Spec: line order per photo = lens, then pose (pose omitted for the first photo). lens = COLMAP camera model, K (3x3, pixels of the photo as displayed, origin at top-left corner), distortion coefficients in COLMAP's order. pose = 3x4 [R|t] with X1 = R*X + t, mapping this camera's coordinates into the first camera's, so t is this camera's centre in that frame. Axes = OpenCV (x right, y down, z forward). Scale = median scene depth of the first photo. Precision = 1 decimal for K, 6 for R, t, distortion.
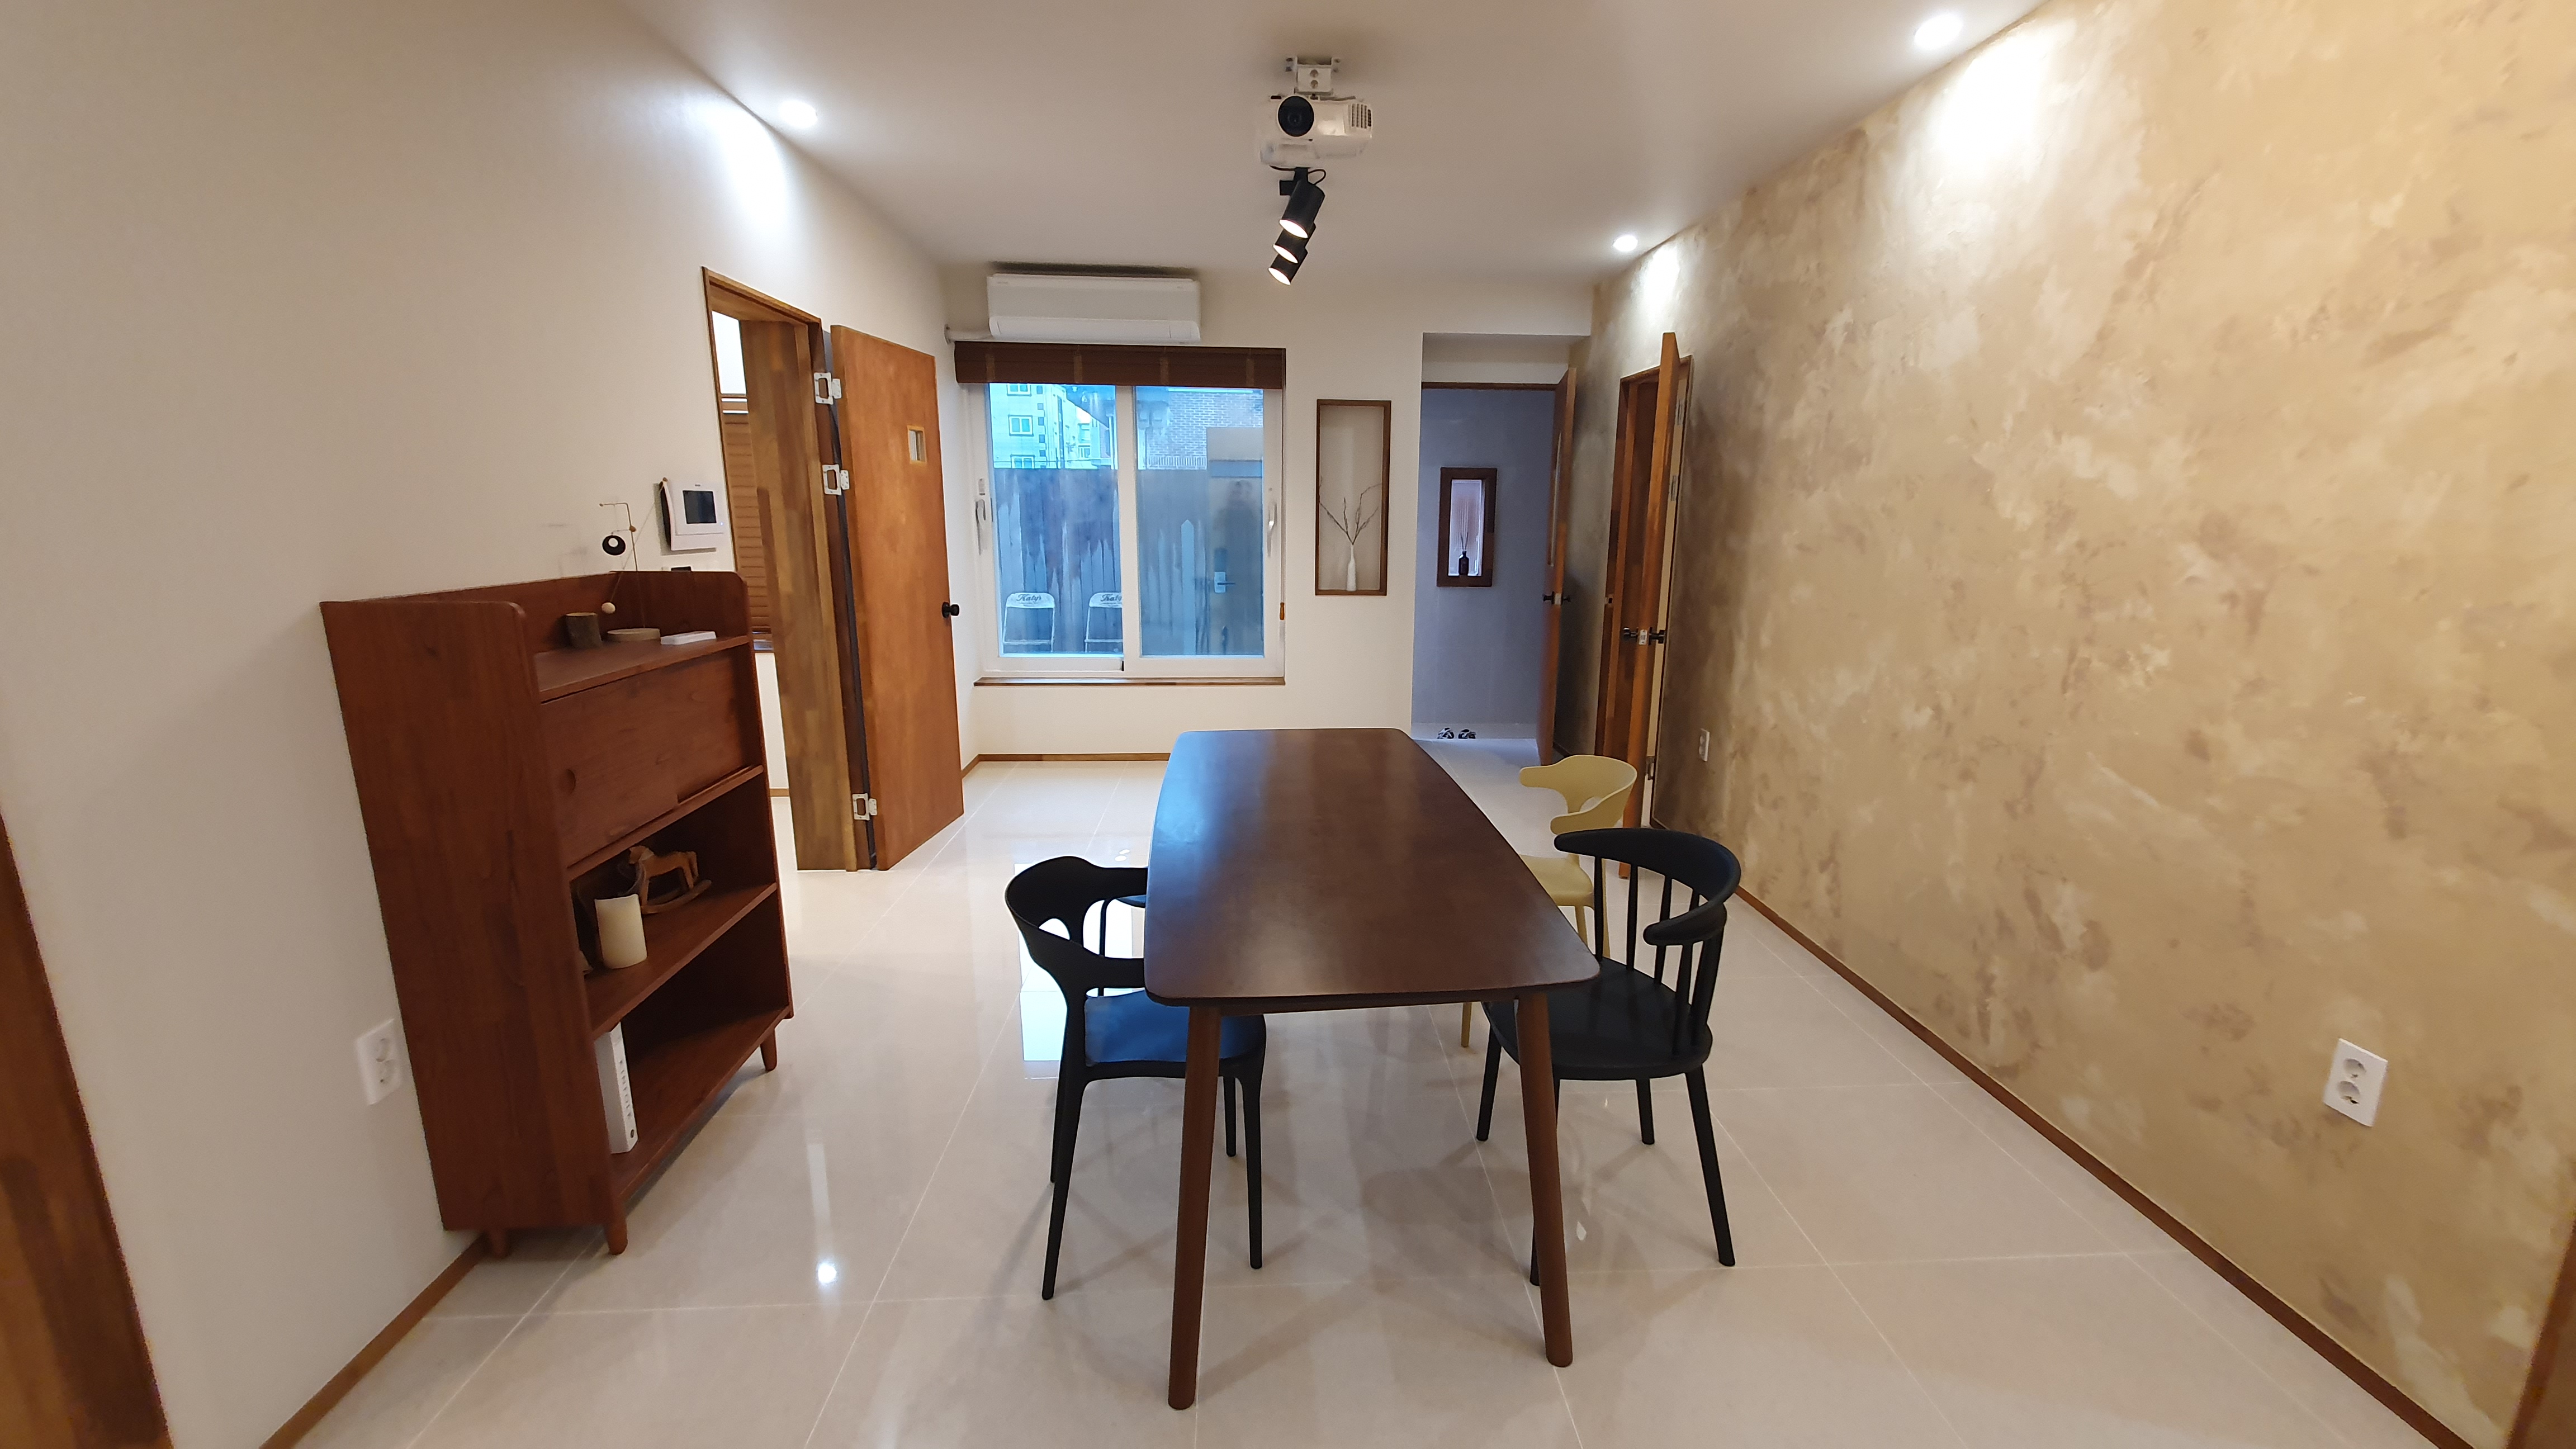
lens RADIAL K [[1018.2, 0, 1312.0], [0, 1018.2, 726.9], [0, 0, 1]] dist [0.006115, 0.000147]
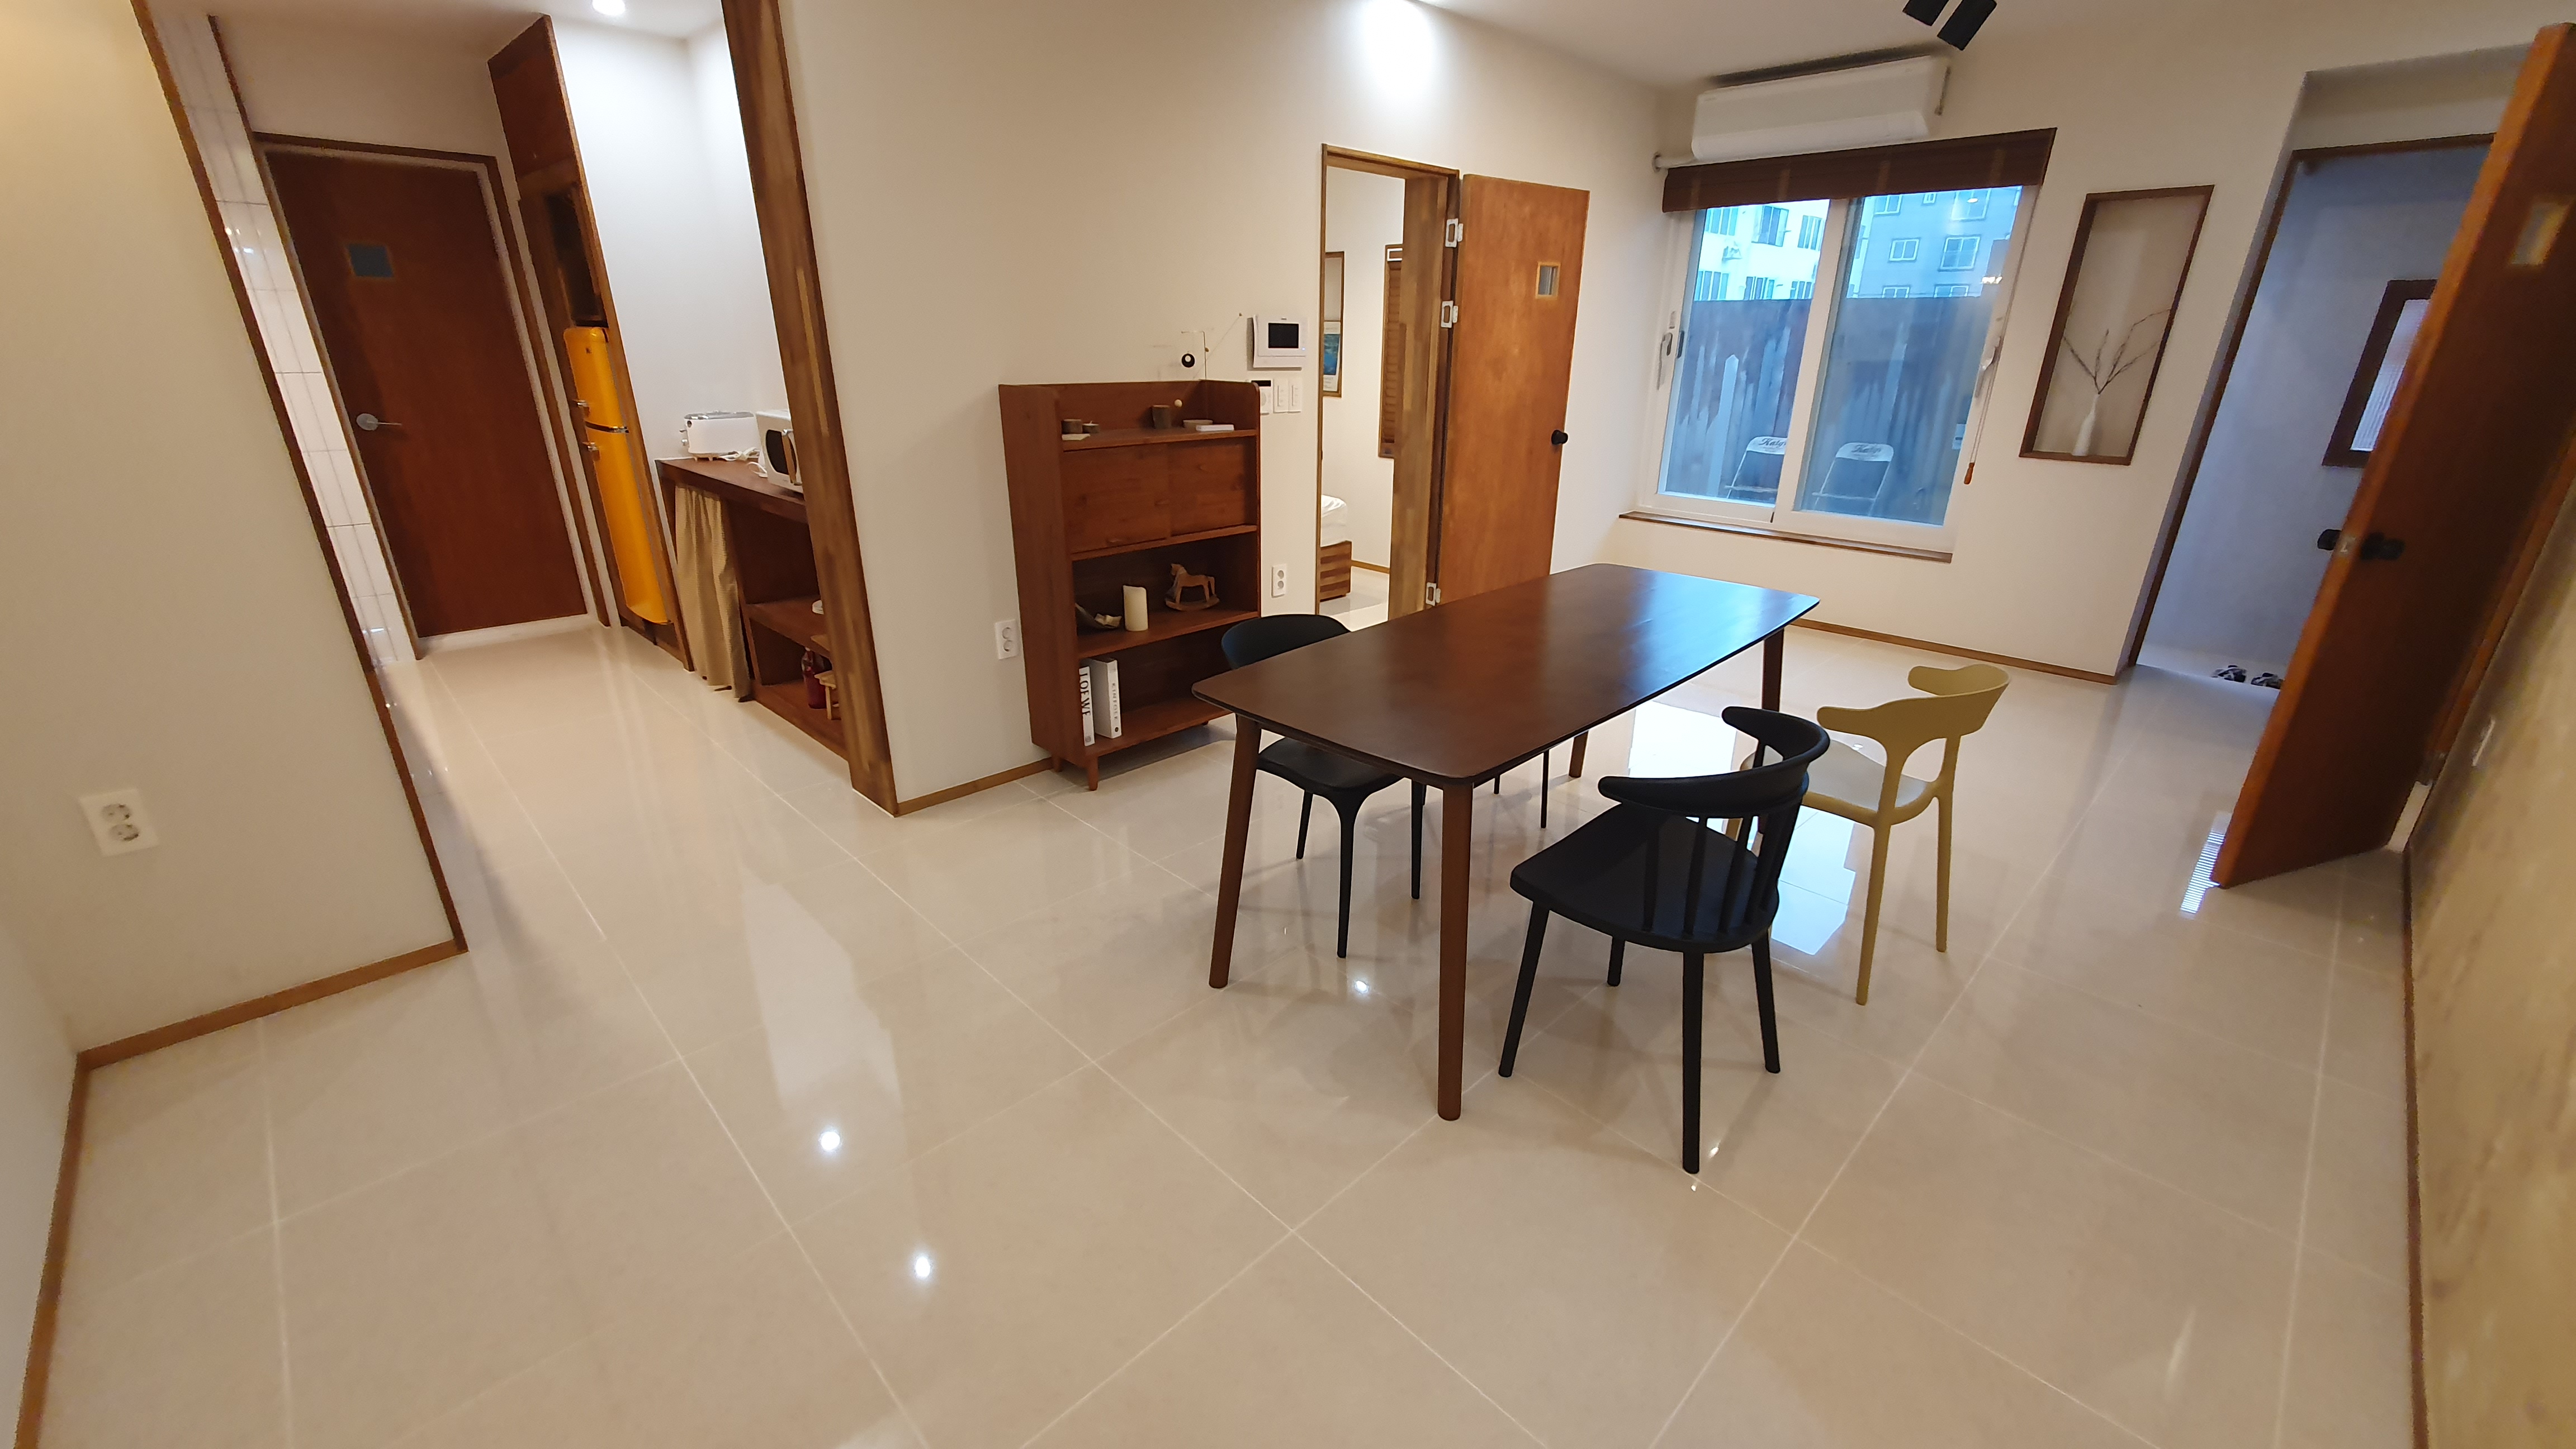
lens RADIAL K [[1018.2, 0, 1312.0], [0, 1018.2, 726.9], [0, 0, 1]] dist [0.006115, 0.000147]
pose [[0.659058, 0.269082, -0.702309, 0.372087], [-0.165966, 0.962820, 0.213148, -0.004966], [0.733552, -0.023917, 0.679213, 0.058515]]
